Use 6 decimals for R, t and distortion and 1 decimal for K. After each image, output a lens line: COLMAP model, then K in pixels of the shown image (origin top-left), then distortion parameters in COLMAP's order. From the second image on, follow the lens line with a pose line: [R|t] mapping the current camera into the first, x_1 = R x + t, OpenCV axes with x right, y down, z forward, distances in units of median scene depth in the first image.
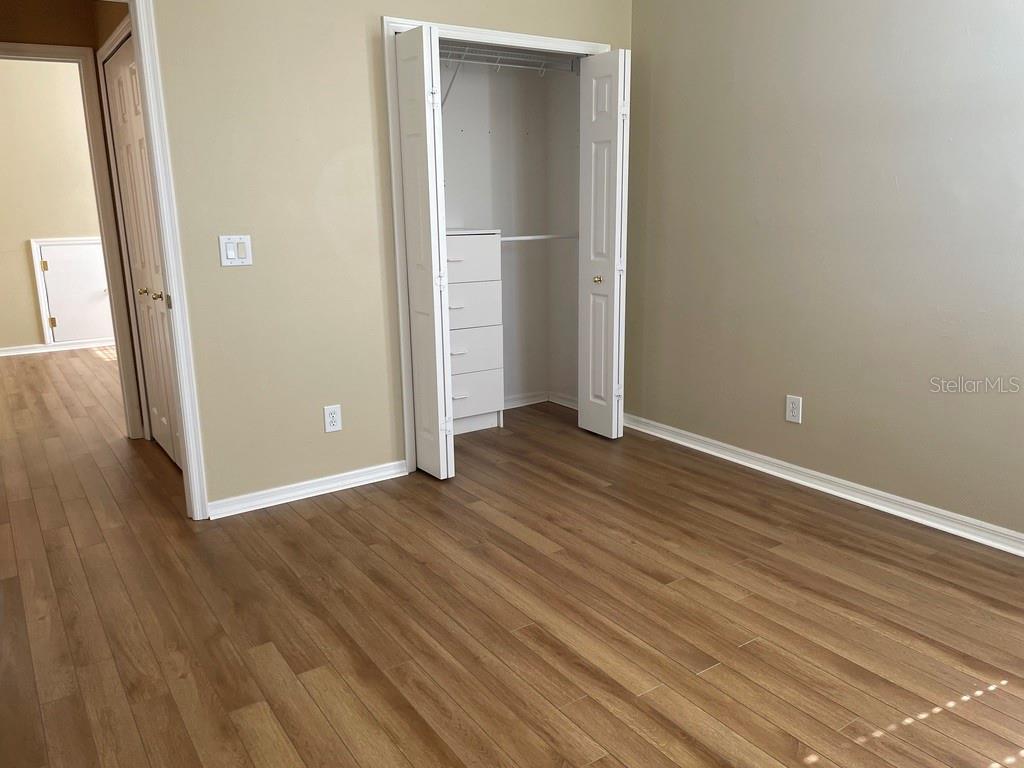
lens RADIAL K [[772.0, 0, 510.5], [0, 772.0, 383.4], [0, 0, 1]] dist [0.075411, -0.099196]
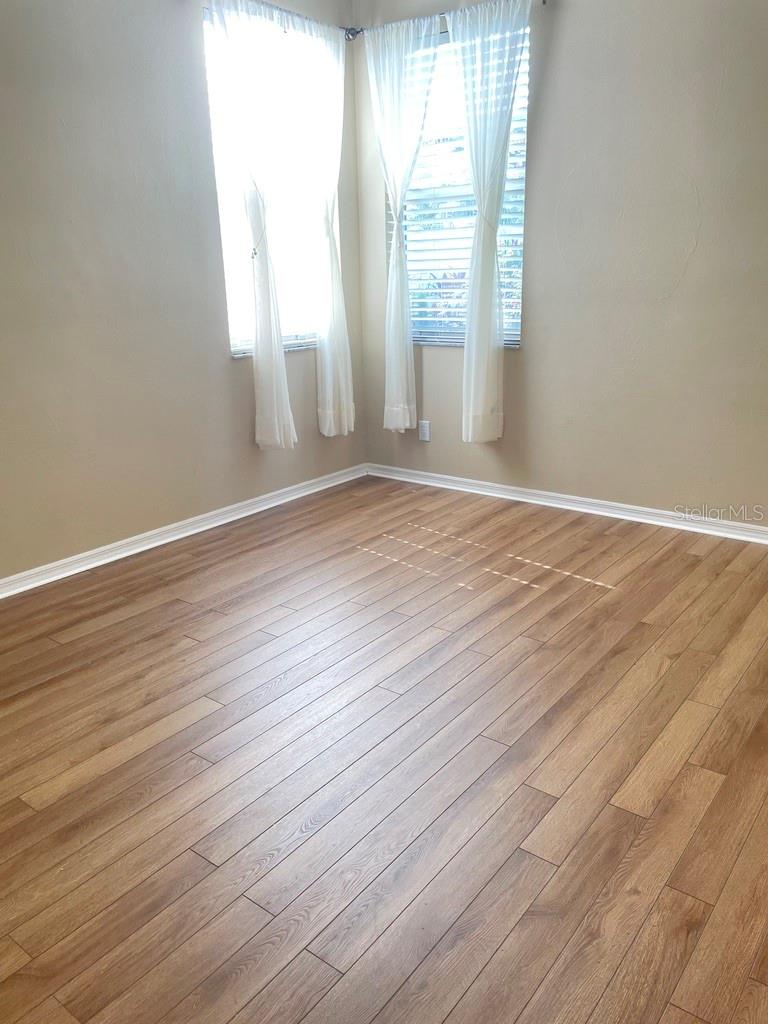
lens RADIAL K [[772.0, 0, 381.9], [0, 772.0, 510.8], [0, 0, 1]] dist [0.075411, -0.099196]
pose [[-0.305849, -0.261866, 0.915359, -0.705958], [0.241243, 0.908740, 0.340579, -0.206702], [-0.921009, 0.324990, -0.214763, 0.953854]]
